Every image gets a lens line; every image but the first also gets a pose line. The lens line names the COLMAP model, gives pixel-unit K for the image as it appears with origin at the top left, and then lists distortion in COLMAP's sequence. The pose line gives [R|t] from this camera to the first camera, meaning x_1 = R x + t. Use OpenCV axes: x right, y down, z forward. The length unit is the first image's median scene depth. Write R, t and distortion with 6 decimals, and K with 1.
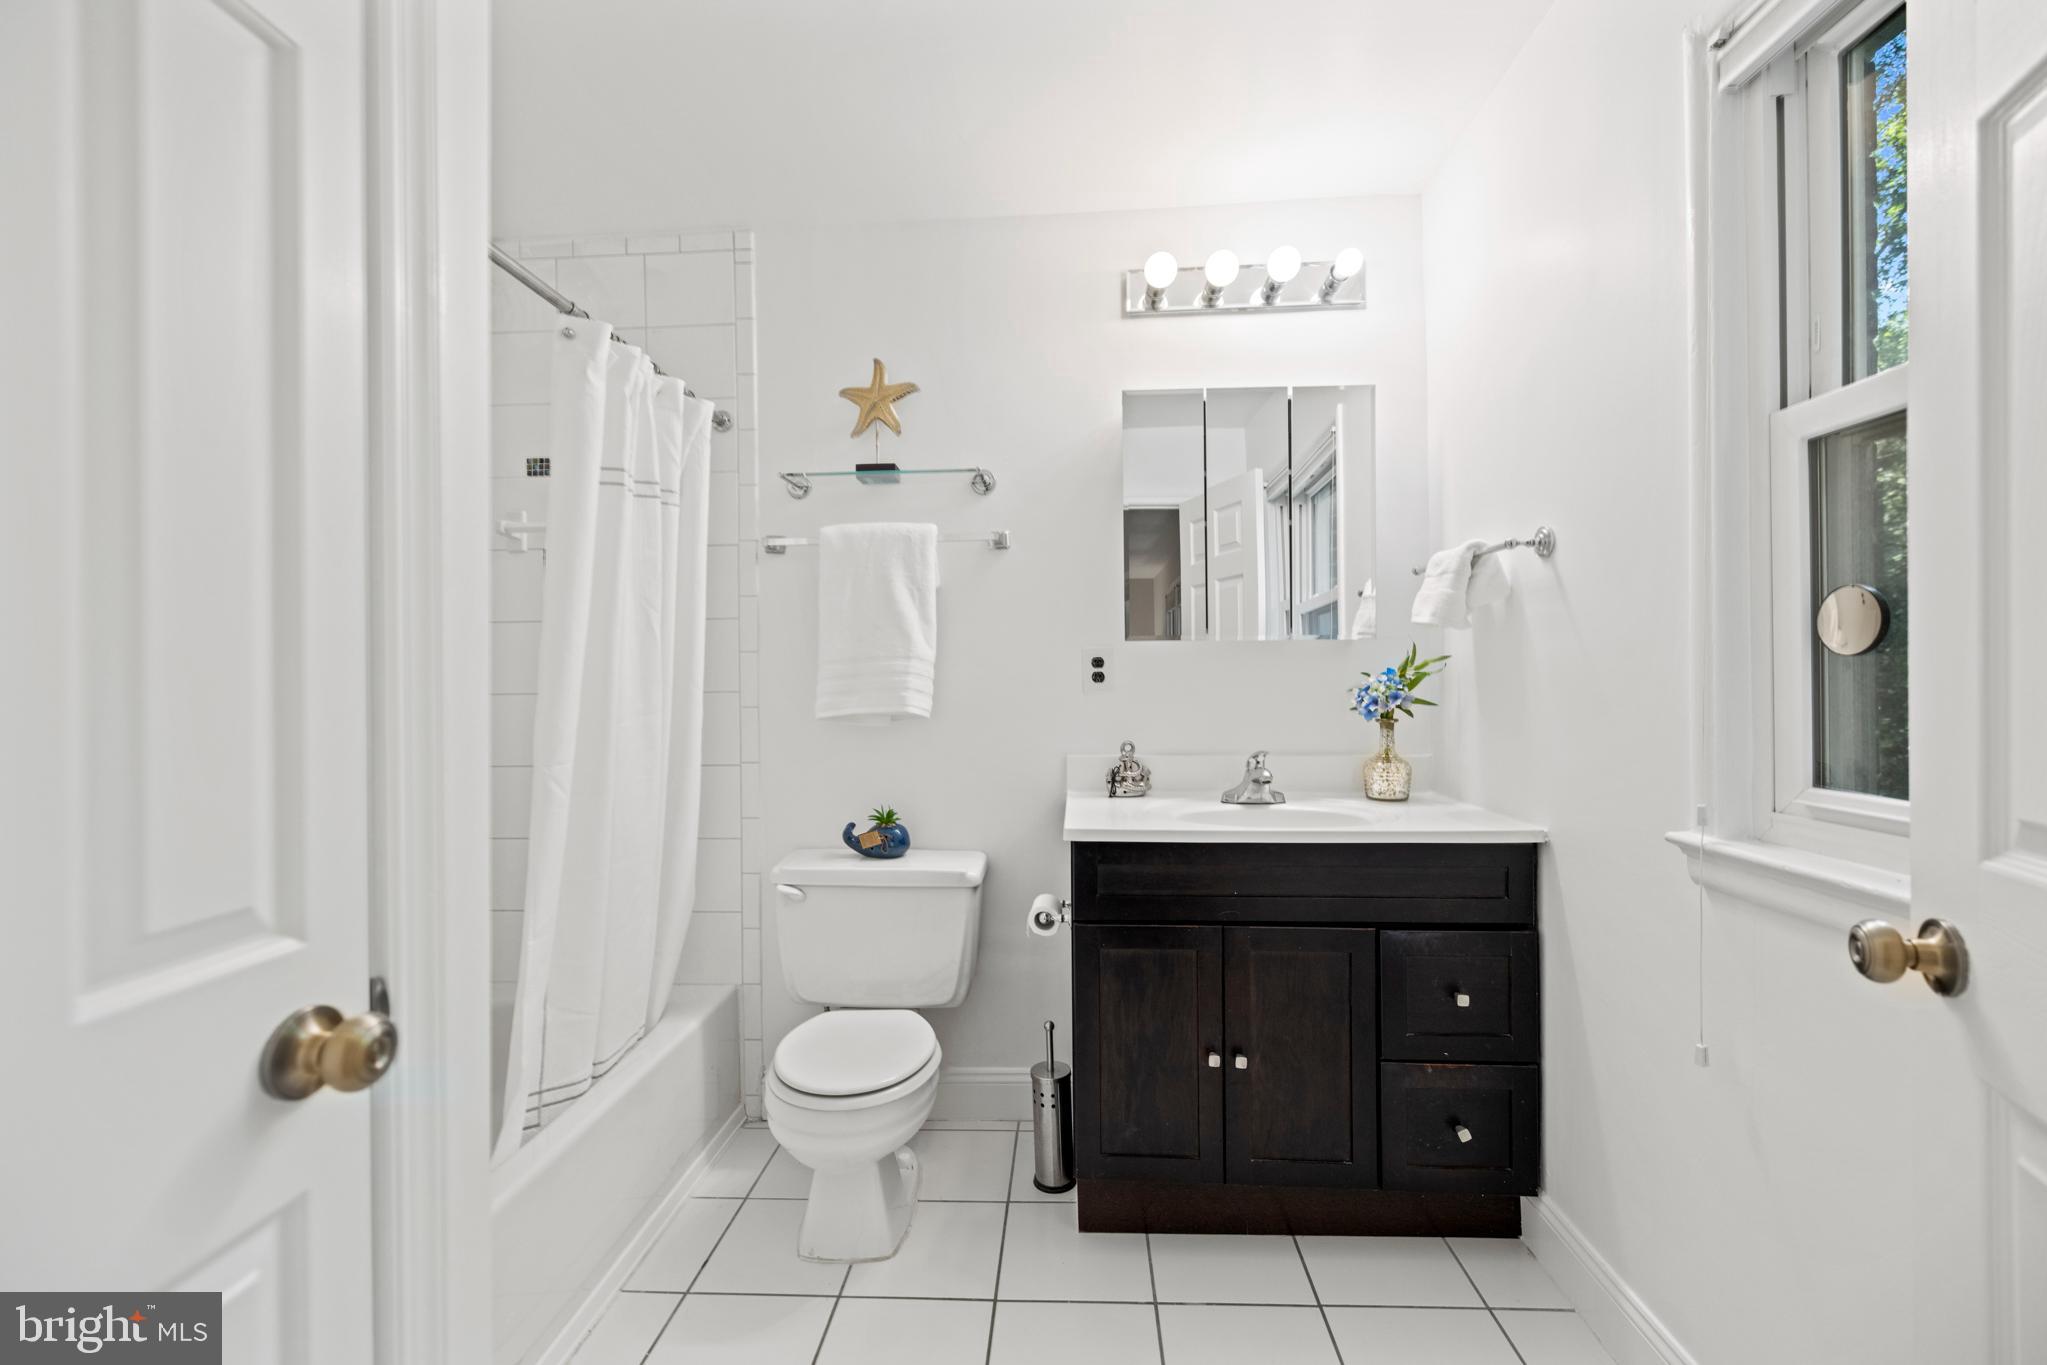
lens RADIAL K [[858.8, 0, 1019.8], [0, 858.8, 664.9], [0, 0, 1]] dist [0.000227, -0.000325]
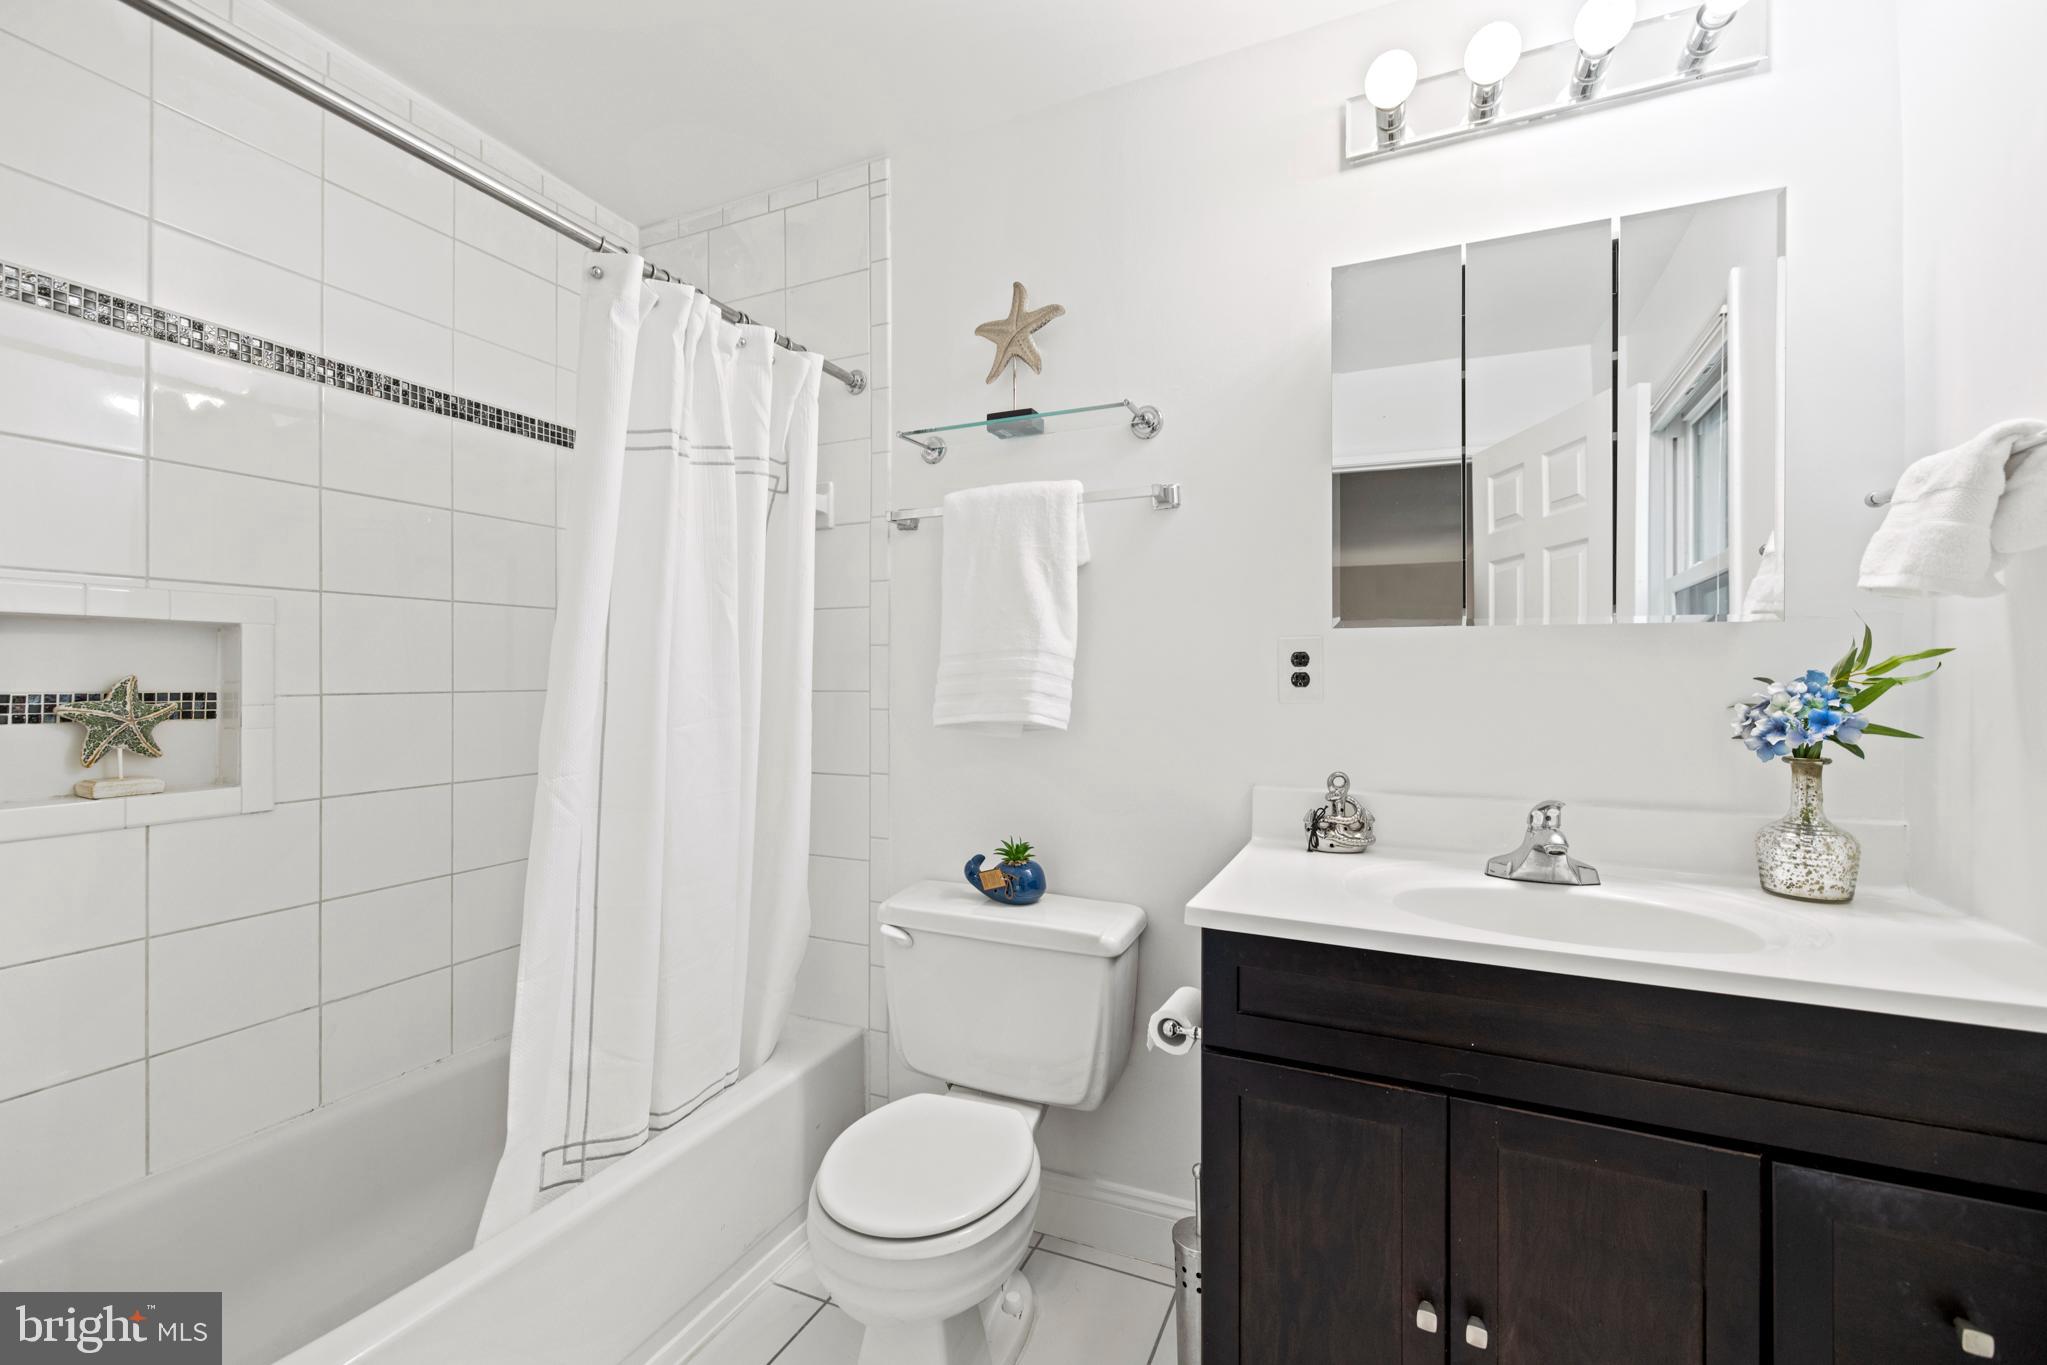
lens RADIAL K [[858.8, 0, 1019.8], [0, 858.8, 664.9], [0, 0, 1]] dist [0.000227, -0.000325]
pose [[0.934495, 0.005964, -0.355928, 0.136380], [-0.005079, 0.999981, 0.003422, 0.000777], [0.355941, -0.001390, 0.934507, 0.267471]]
